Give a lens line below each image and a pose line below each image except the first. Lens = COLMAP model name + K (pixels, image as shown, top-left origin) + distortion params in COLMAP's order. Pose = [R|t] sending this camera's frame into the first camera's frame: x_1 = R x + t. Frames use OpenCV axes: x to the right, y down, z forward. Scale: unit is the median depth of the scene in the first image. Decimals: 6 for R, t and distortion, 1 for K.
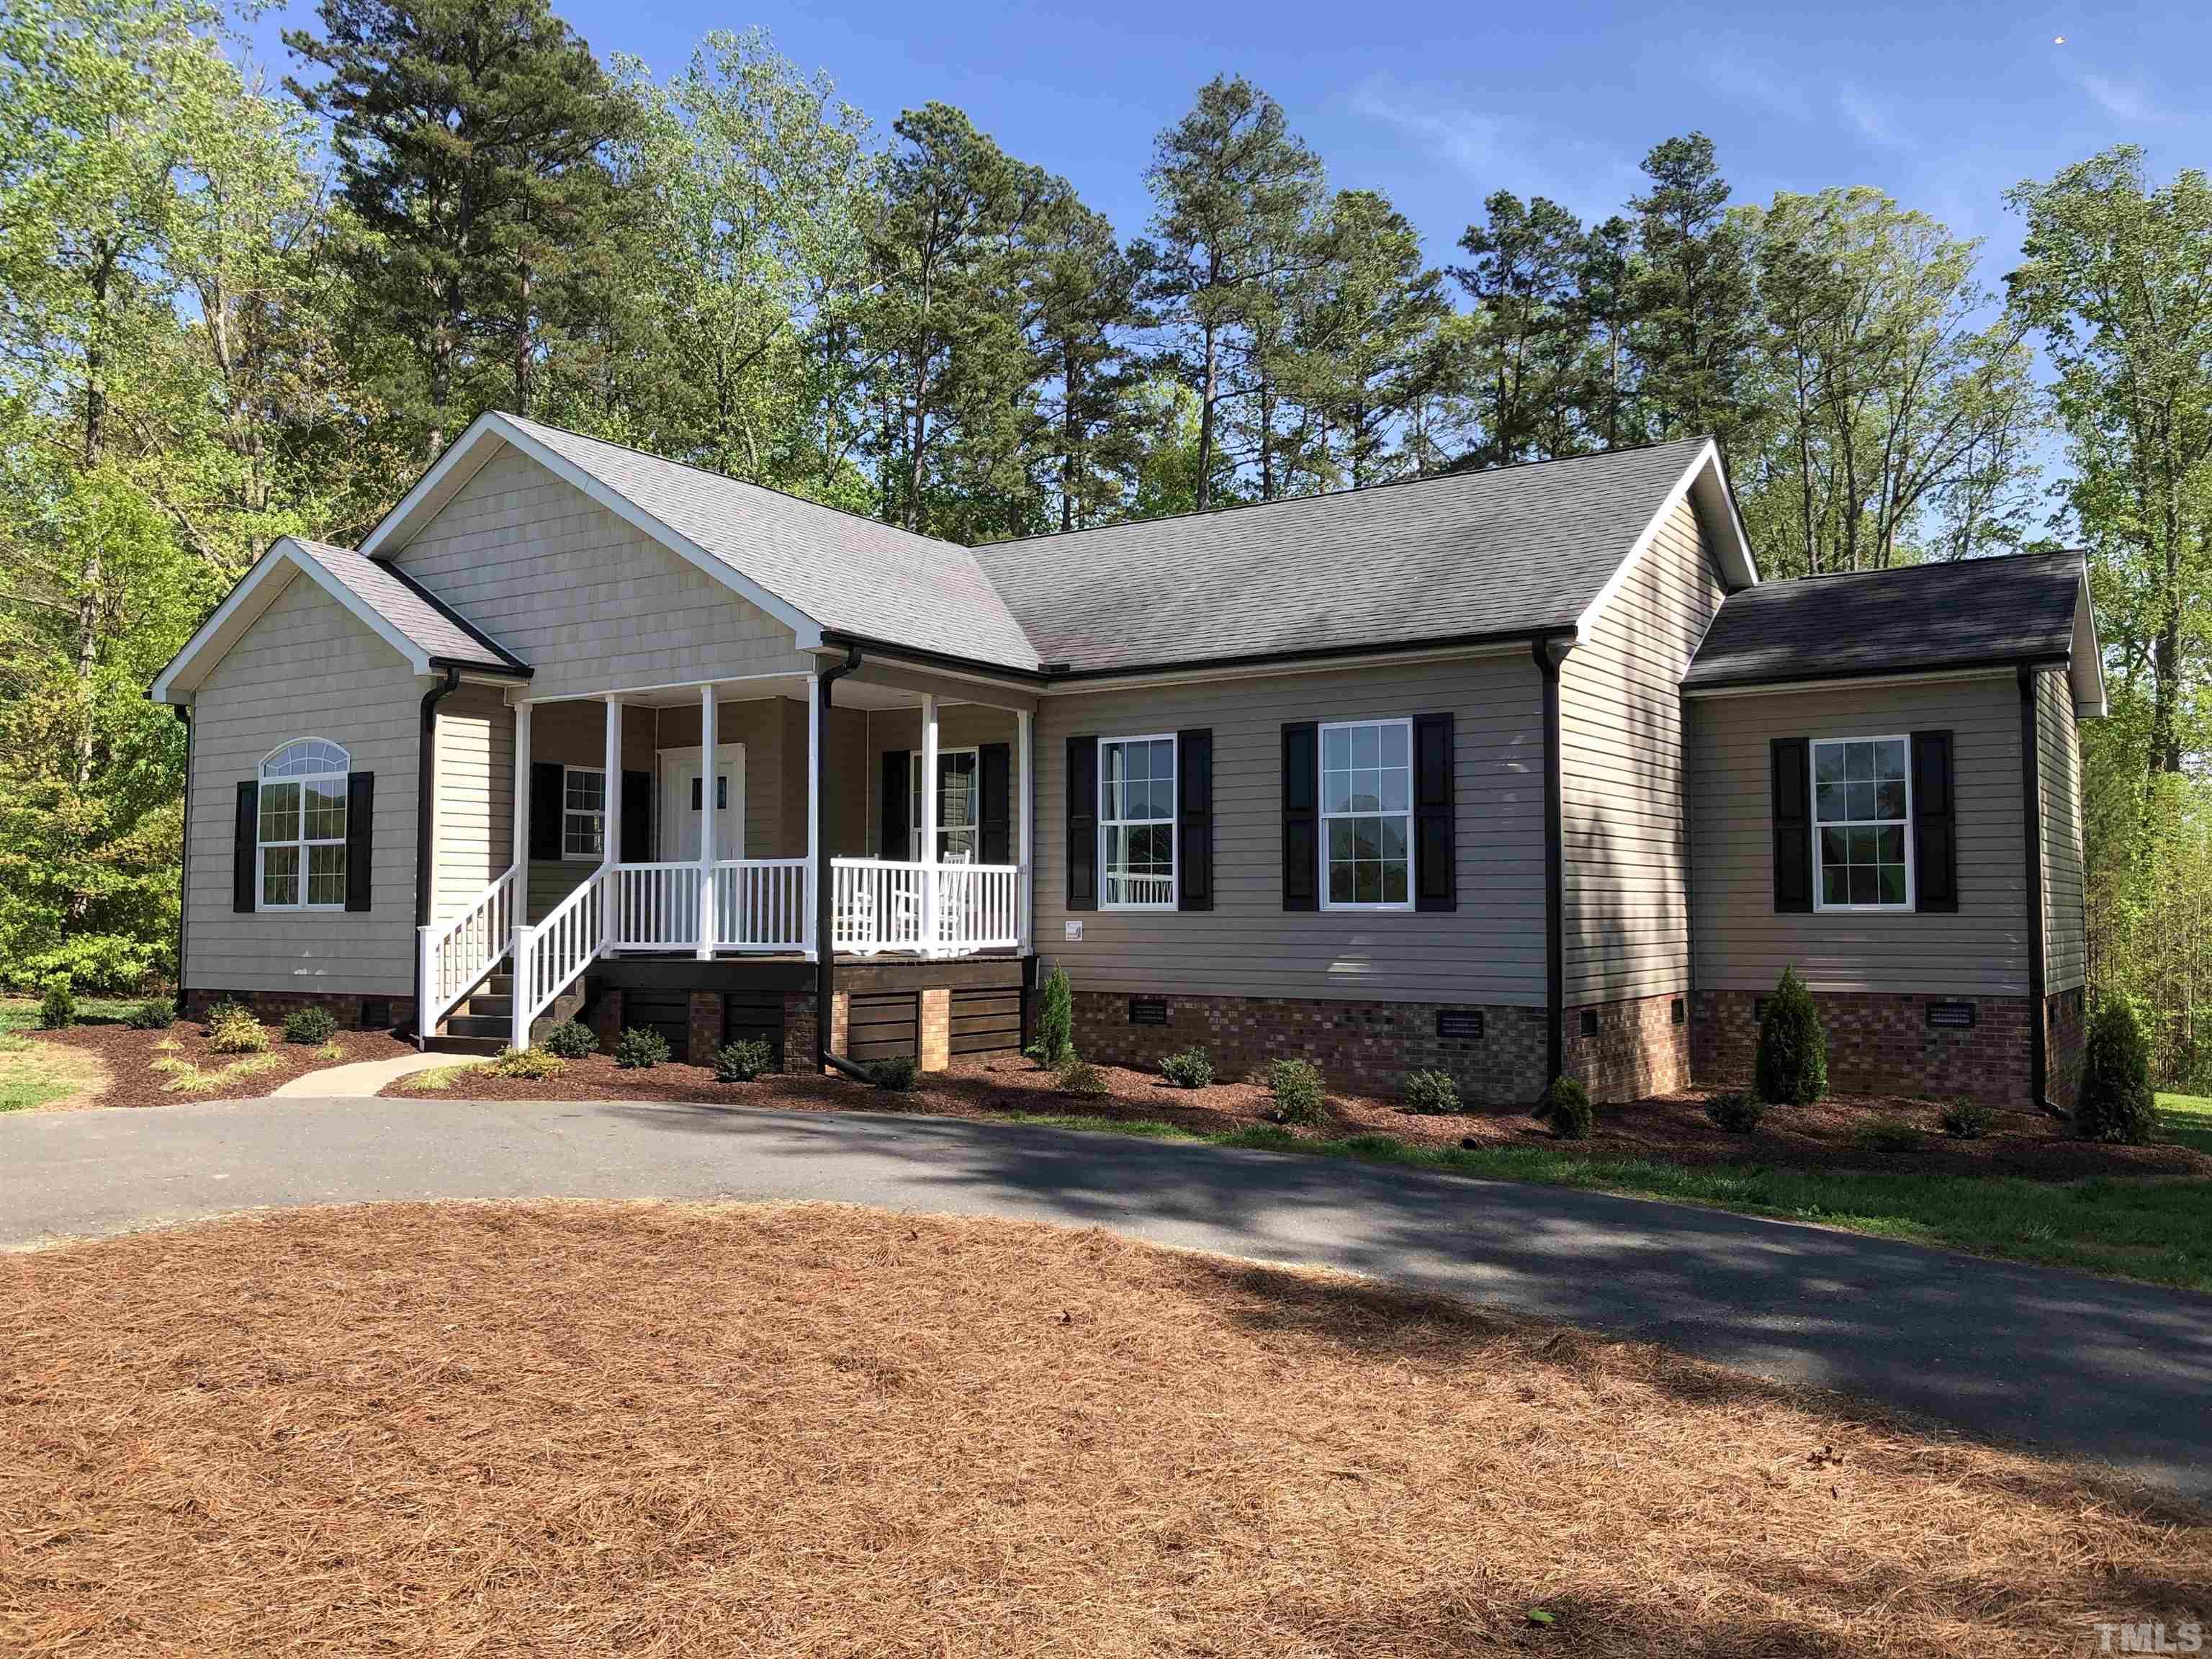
lens RADIAL K [[1810.2, 0, 1108.7], [0, 1810.2, 811.2], [0, 0, 1]] dist [0.059401, -0.084898]
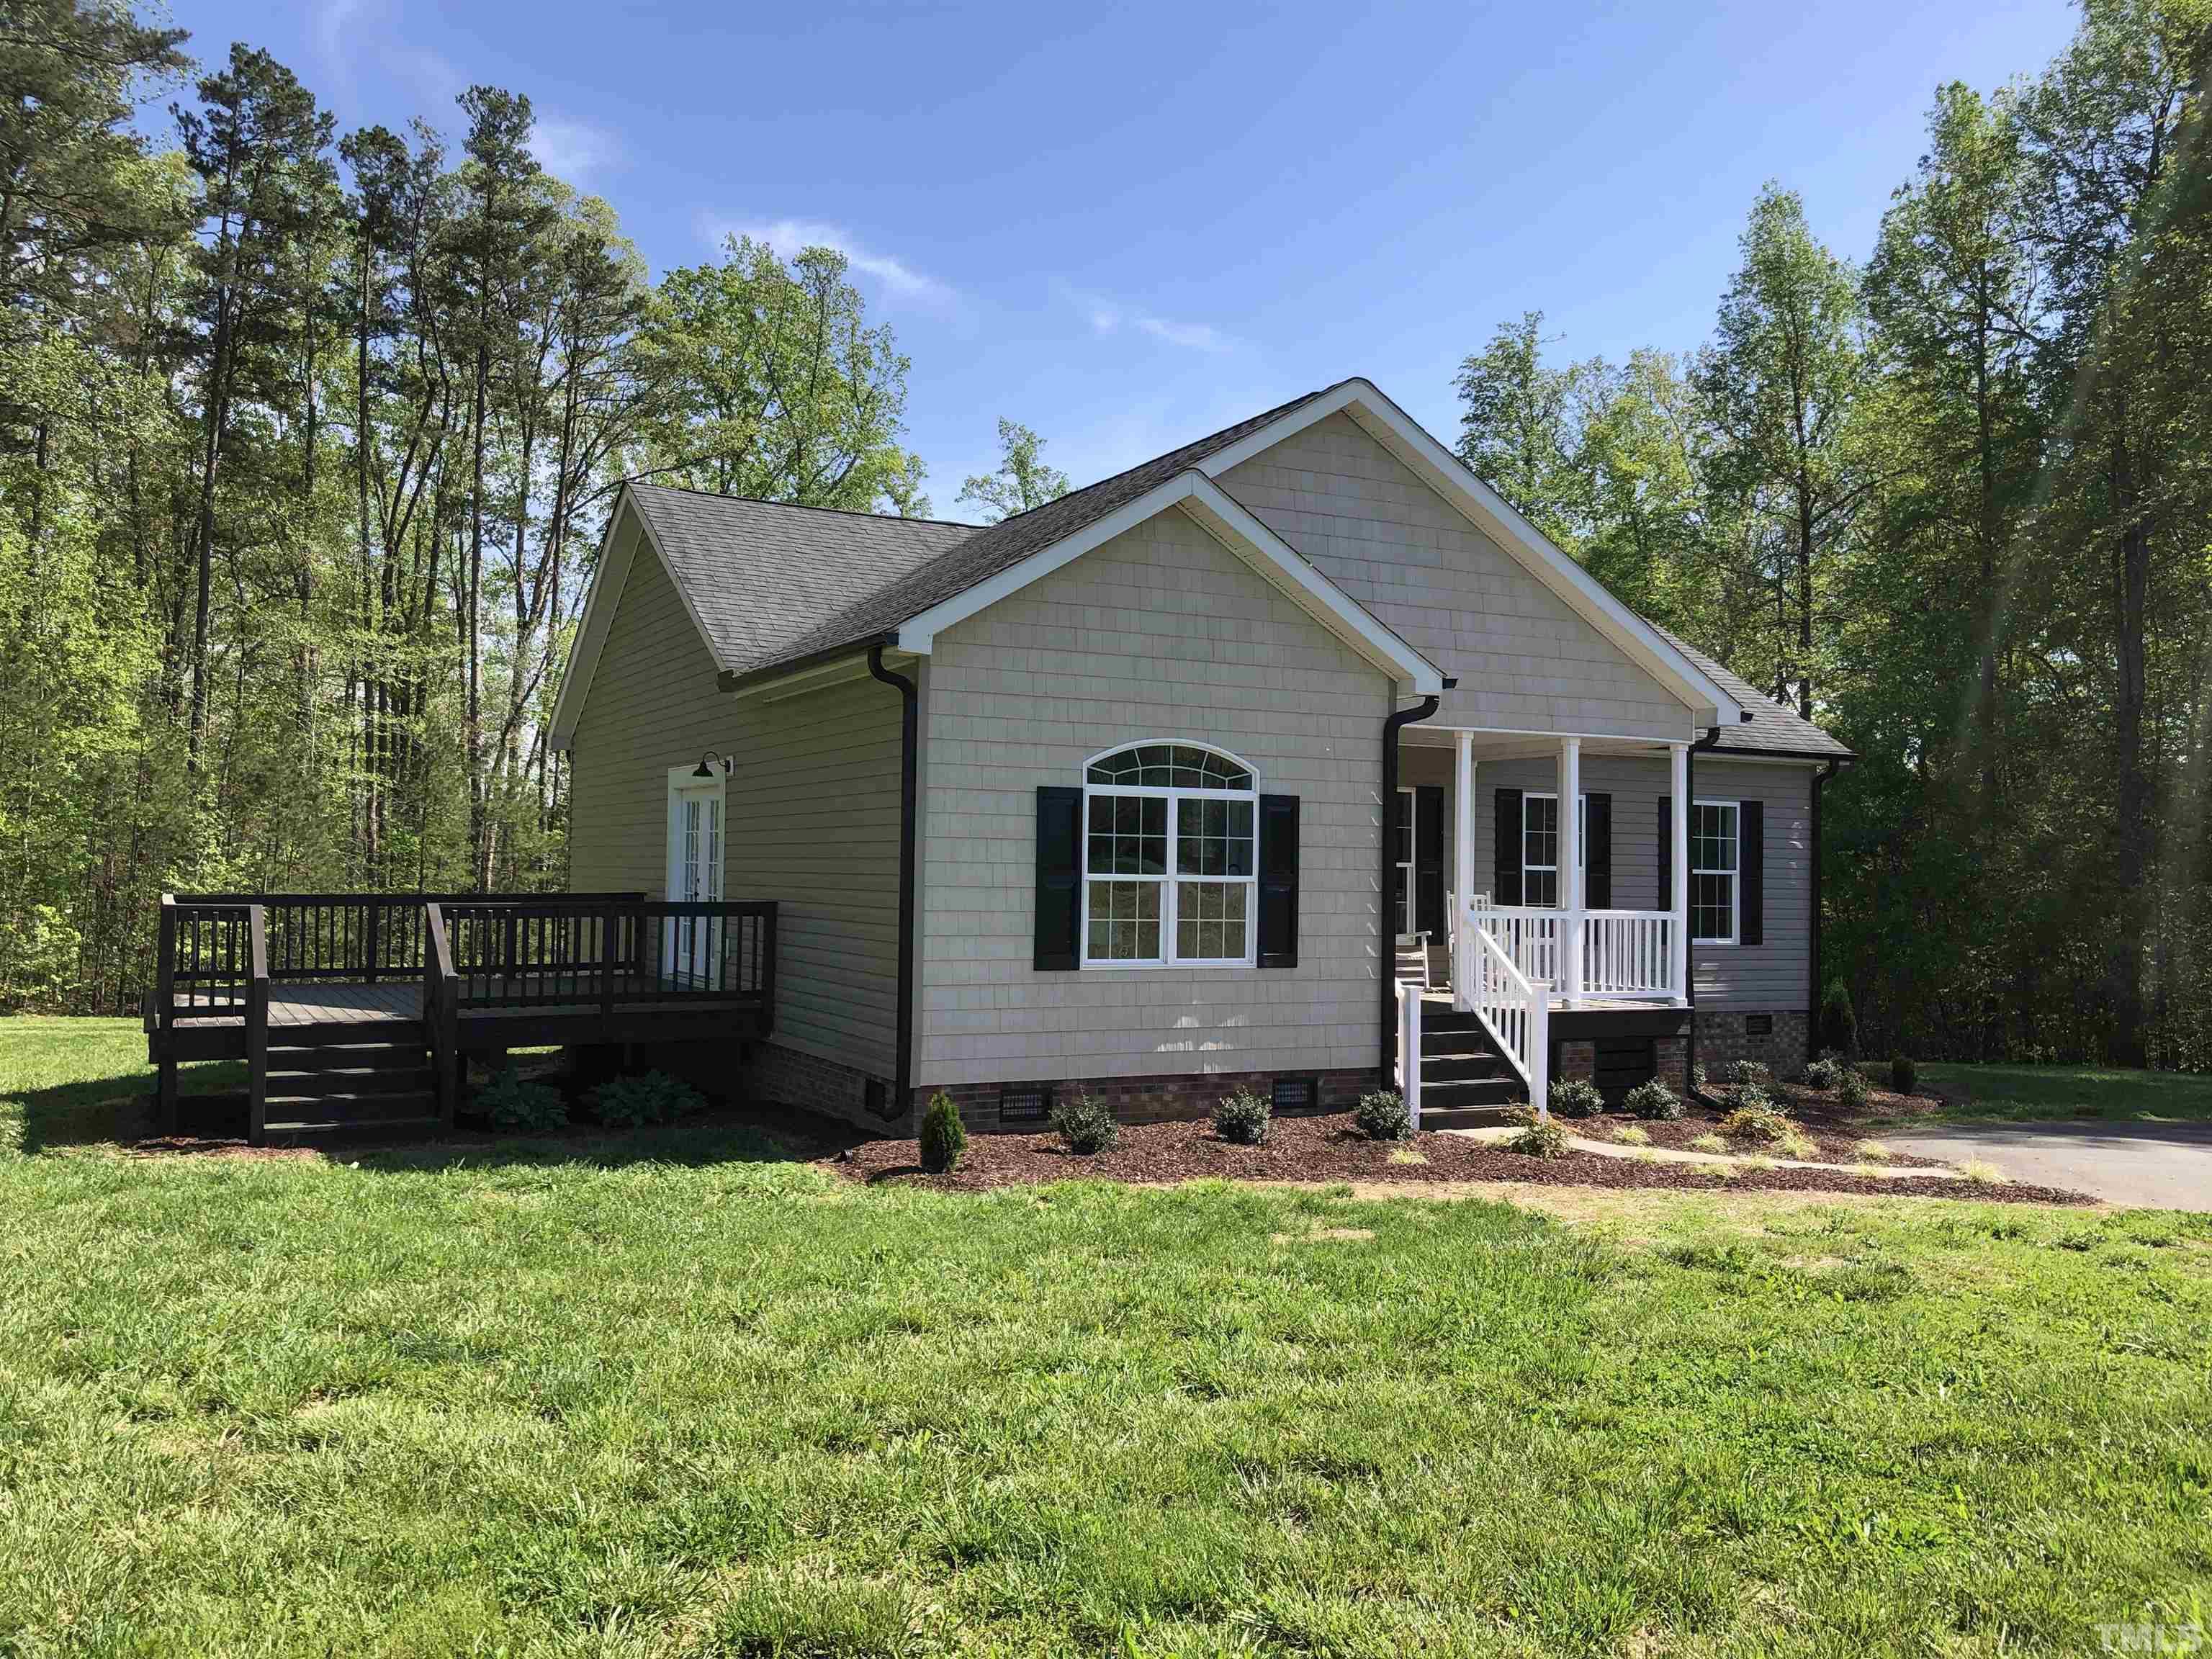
lens RADIAL K [[1810.2, 0, 1092.8], [0, 1810.2, 832.9], [0, 0, 1]] dist [0.059401, -0.084898]
pose [[0.493744, 0.027438, 0.869174, -1.164504], [-0.070322, 0.997489, 0.008458, -0.005994], [-0.866759, -0.065298, 0.494434, 0.686723]]
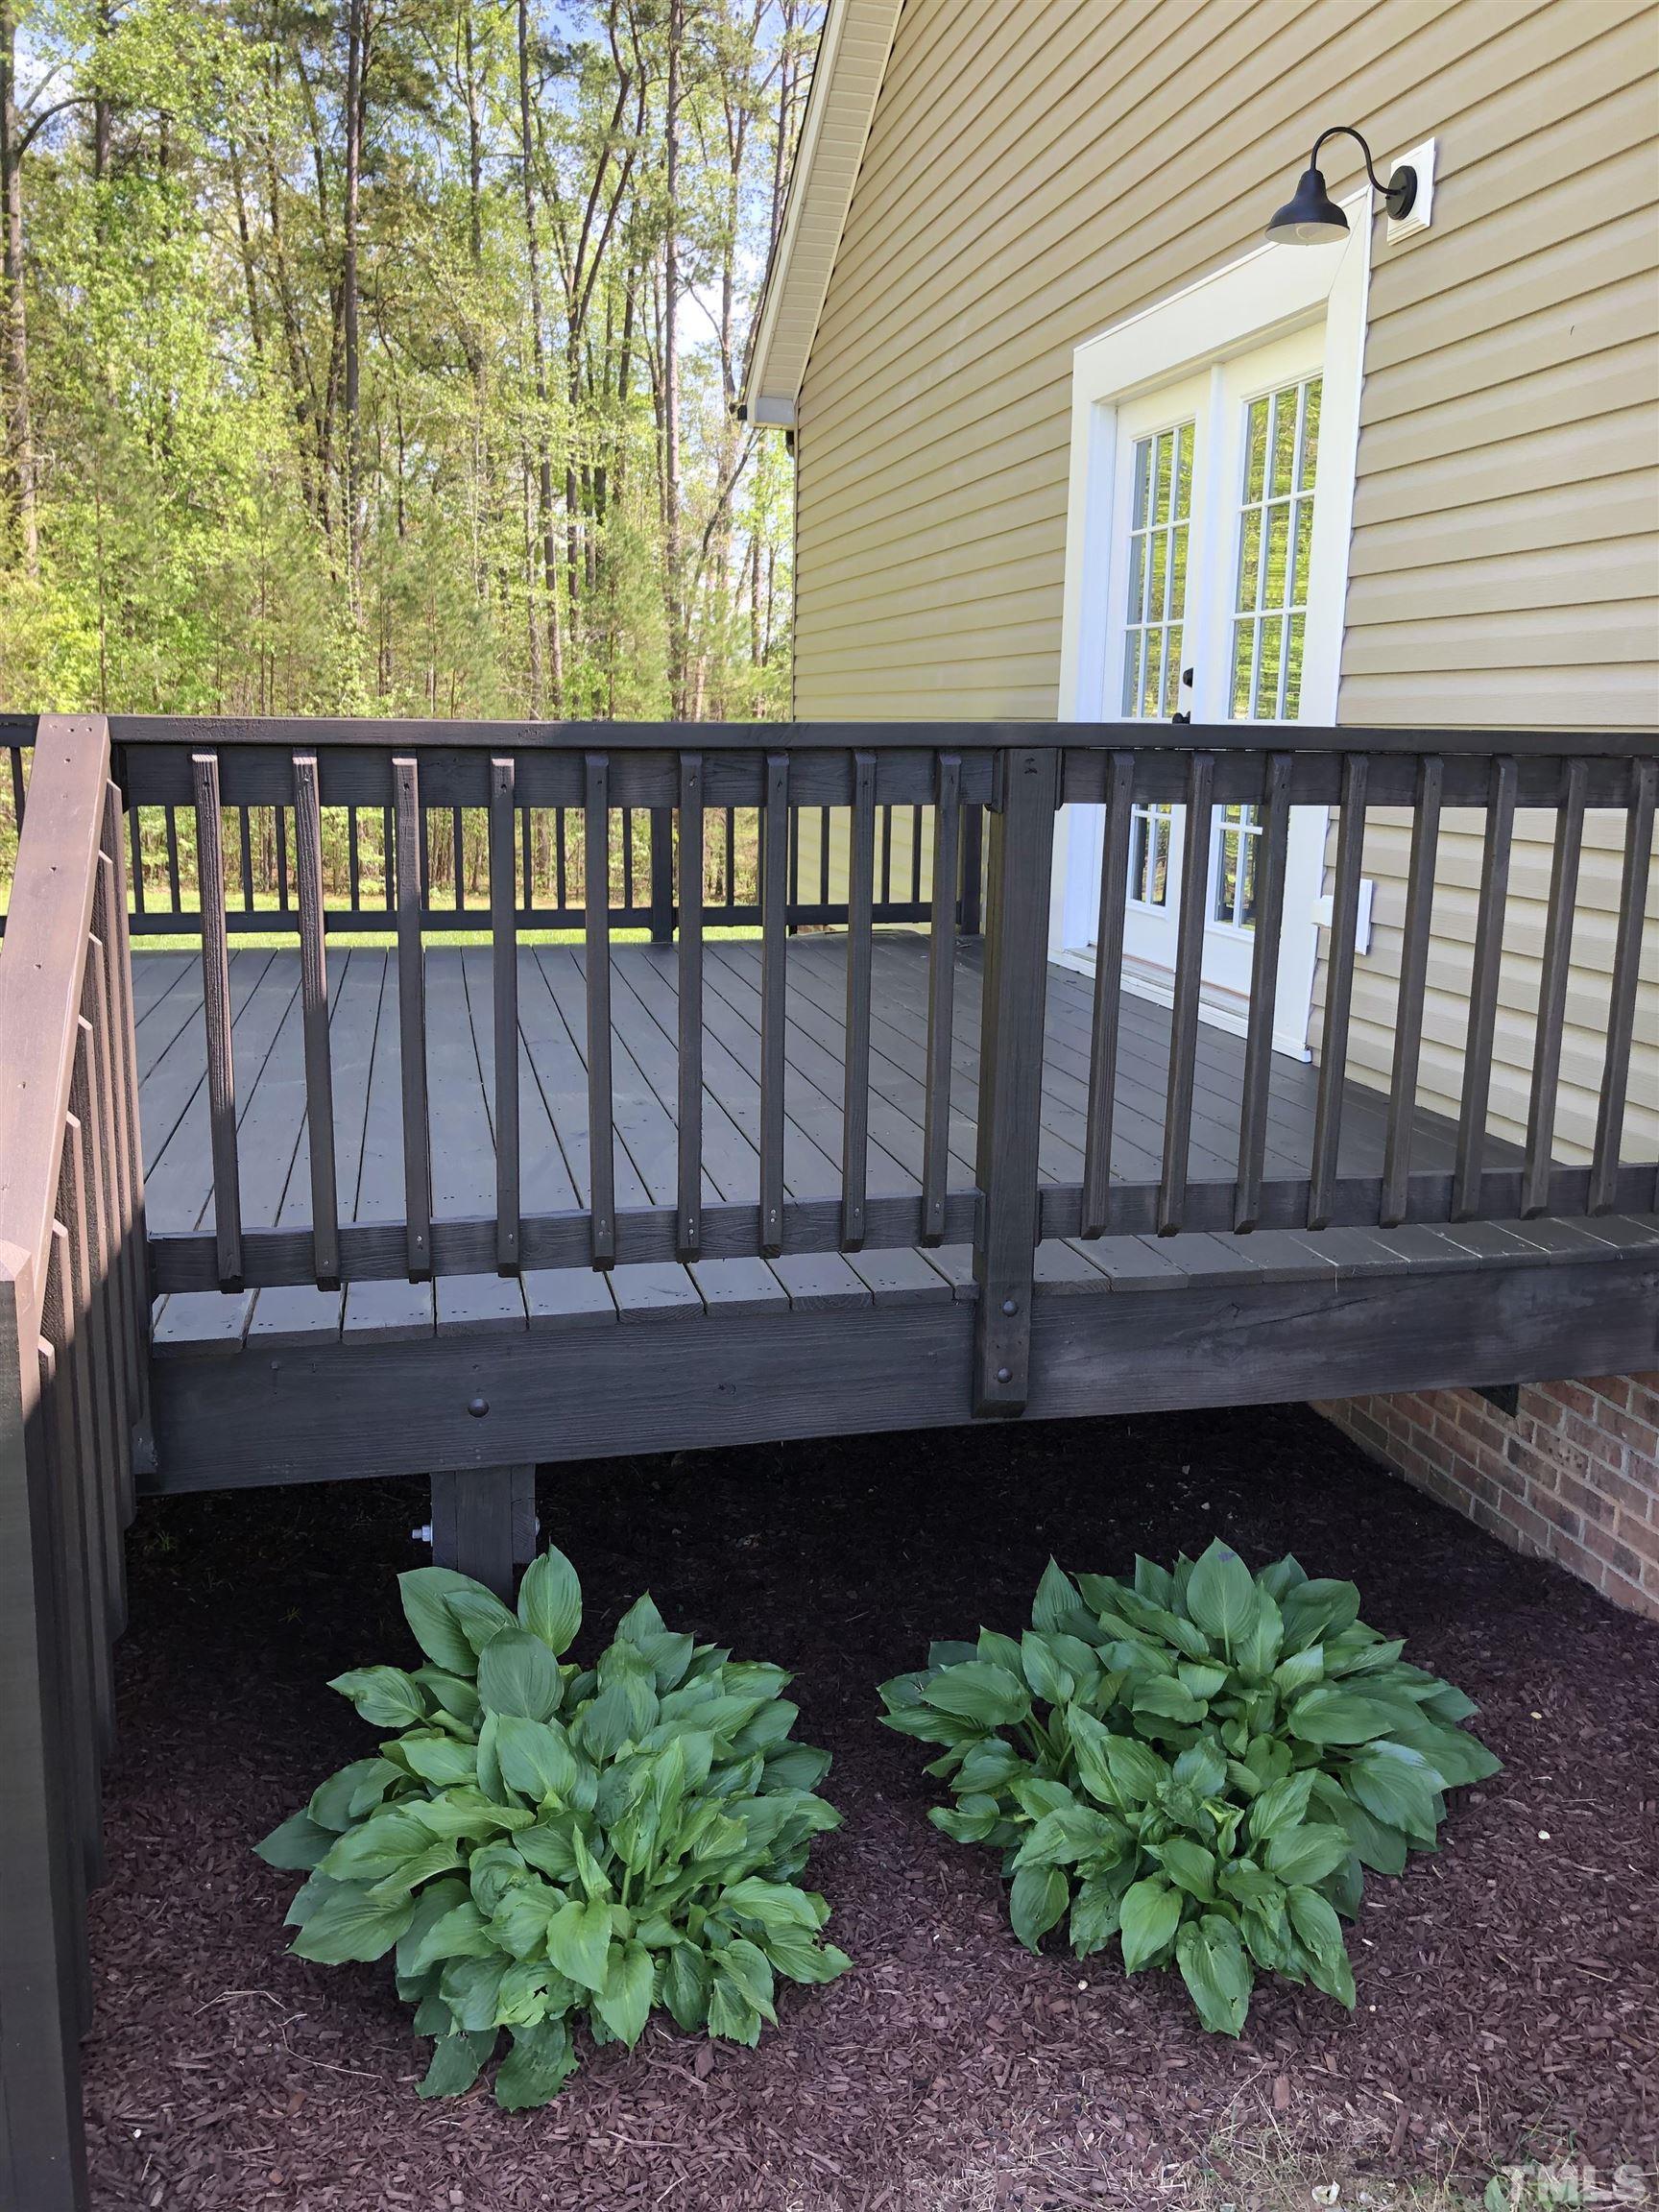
lens RADIAL K [[1810.2, 0, 823.9], [0, 1810.2, 1098.8], [0, 0, 1]] dist [0.059401, -0.084898]
pose [[0.700683, -0.132402, 0.701080, -0.655493], [-0.061909, 0.967641, 0.244617, 0.043840], [-0.710782, -0.214802, 0.669813, 1.209096]]
